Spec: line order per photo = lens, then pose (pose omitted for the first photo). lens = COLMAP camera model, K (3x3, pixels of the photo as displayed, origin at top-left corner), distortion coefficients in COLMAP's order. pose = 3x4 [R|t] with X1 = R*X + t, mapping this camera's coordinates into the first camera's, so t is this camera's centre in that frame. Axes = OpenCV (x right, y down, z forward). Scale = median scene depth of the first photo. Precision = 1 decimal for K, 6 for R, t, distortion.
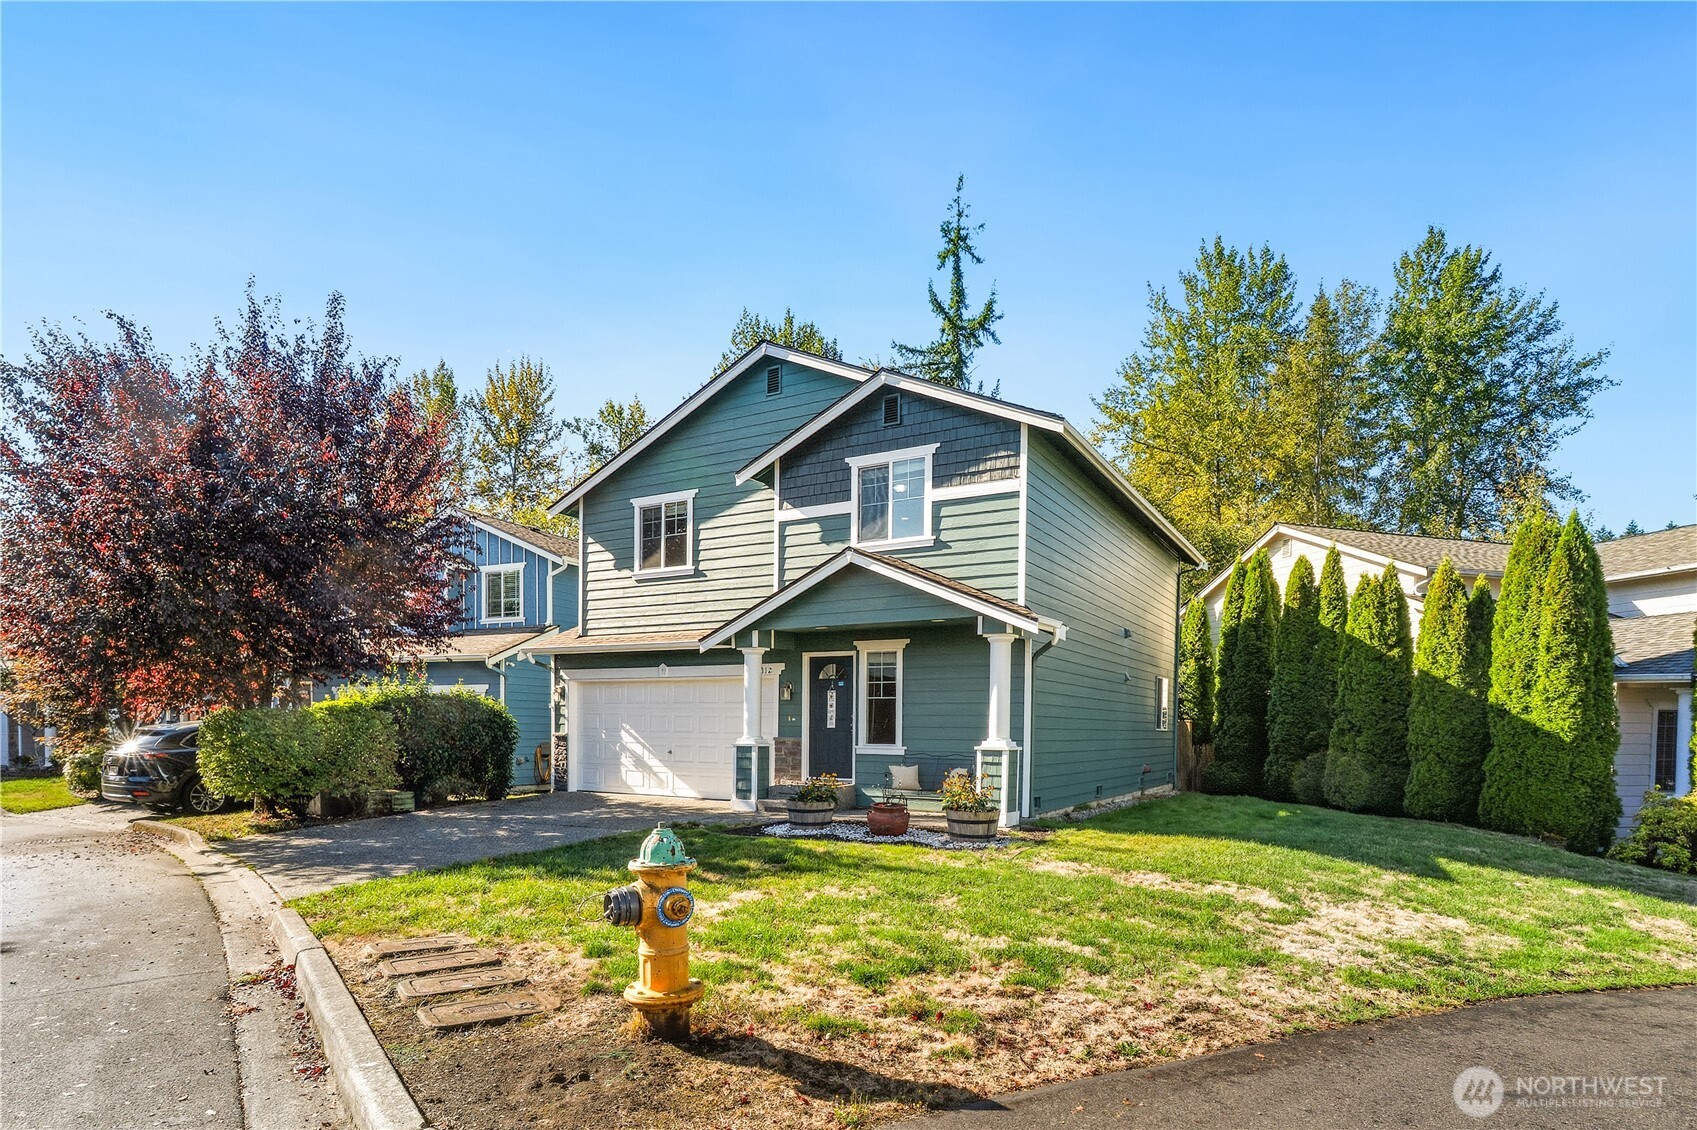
lens RADIAL K [[831.5, 0, 844.2], [0, 831.5, 566.9], [0, 0, 1]] dist [-0.002287, 0.000623]
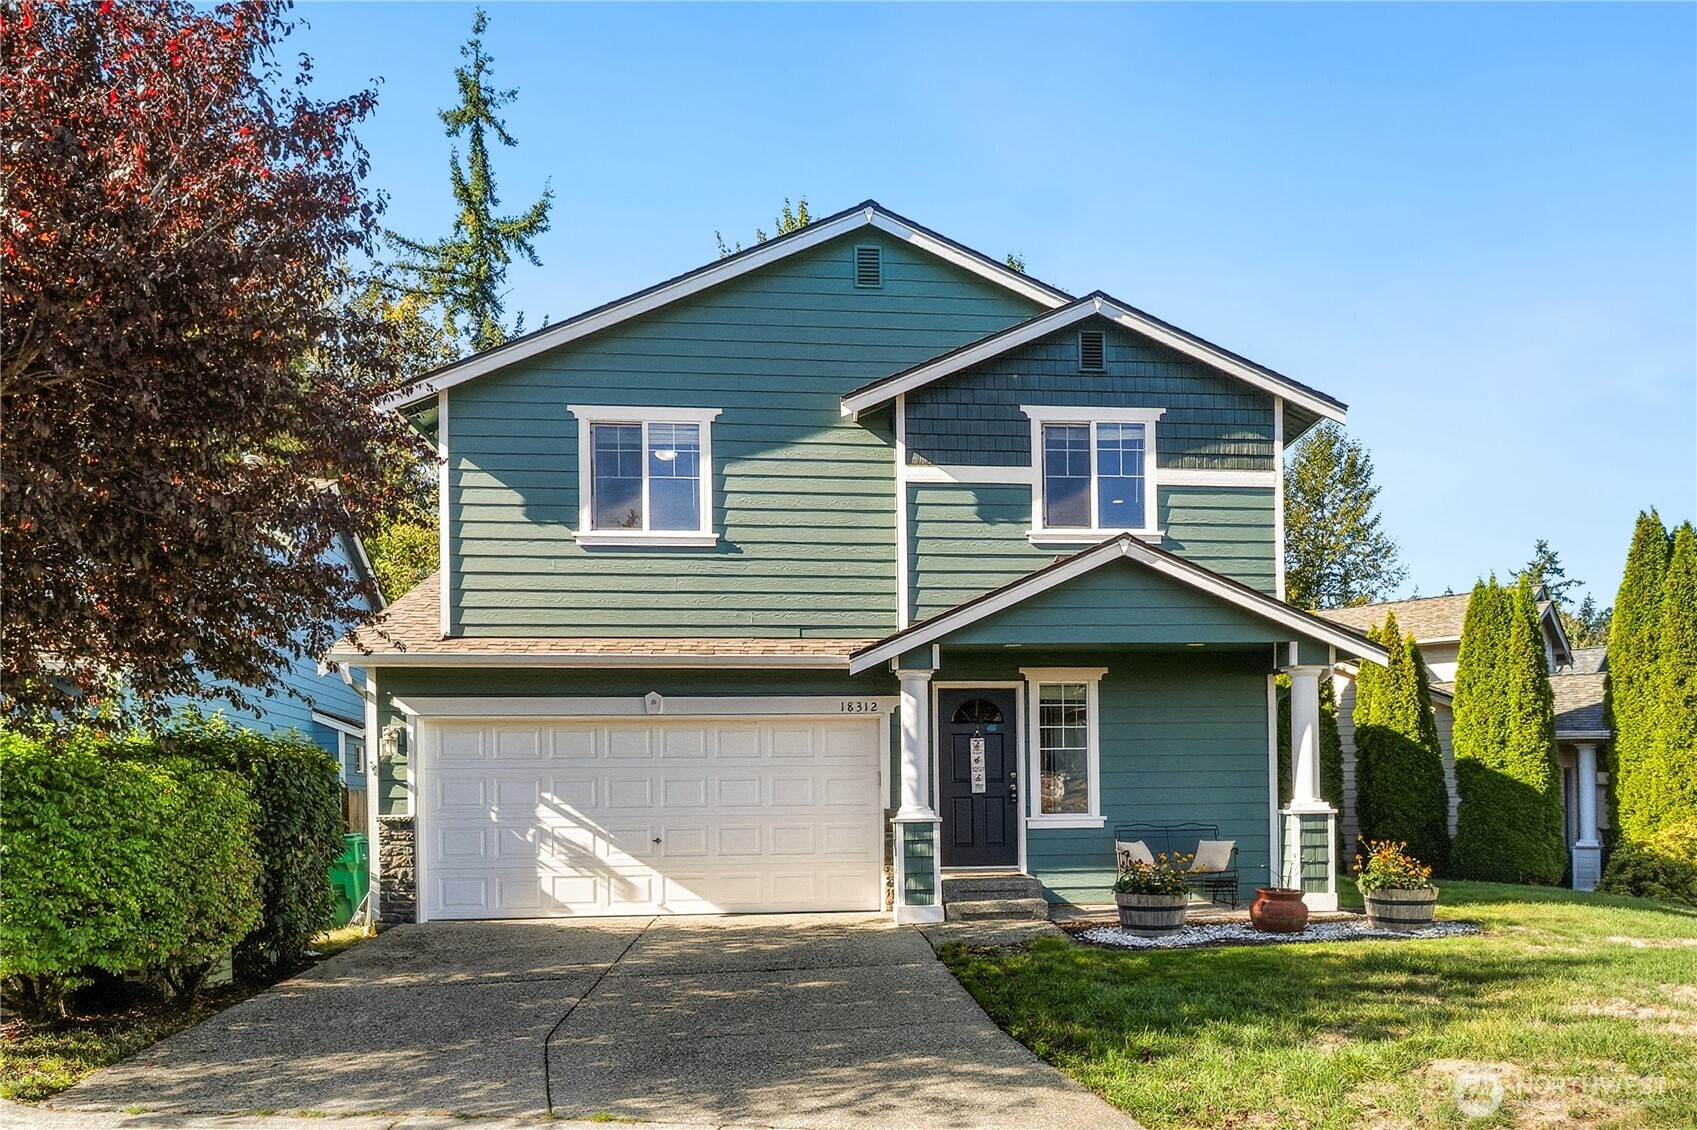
lens RADIAL K [[1118.8, 0, 848.5], [0, 1118.8, 586.0], [0, 0, 1]] dist [-0.003124, 0.000455]
pose [[0.828129, 0.086714, 0.553789, -0.621382], [-0.085555, 0.995940, -0.028008, 0.058740], [-0.553969, -0.024185, 0.832186, 0.295589]]
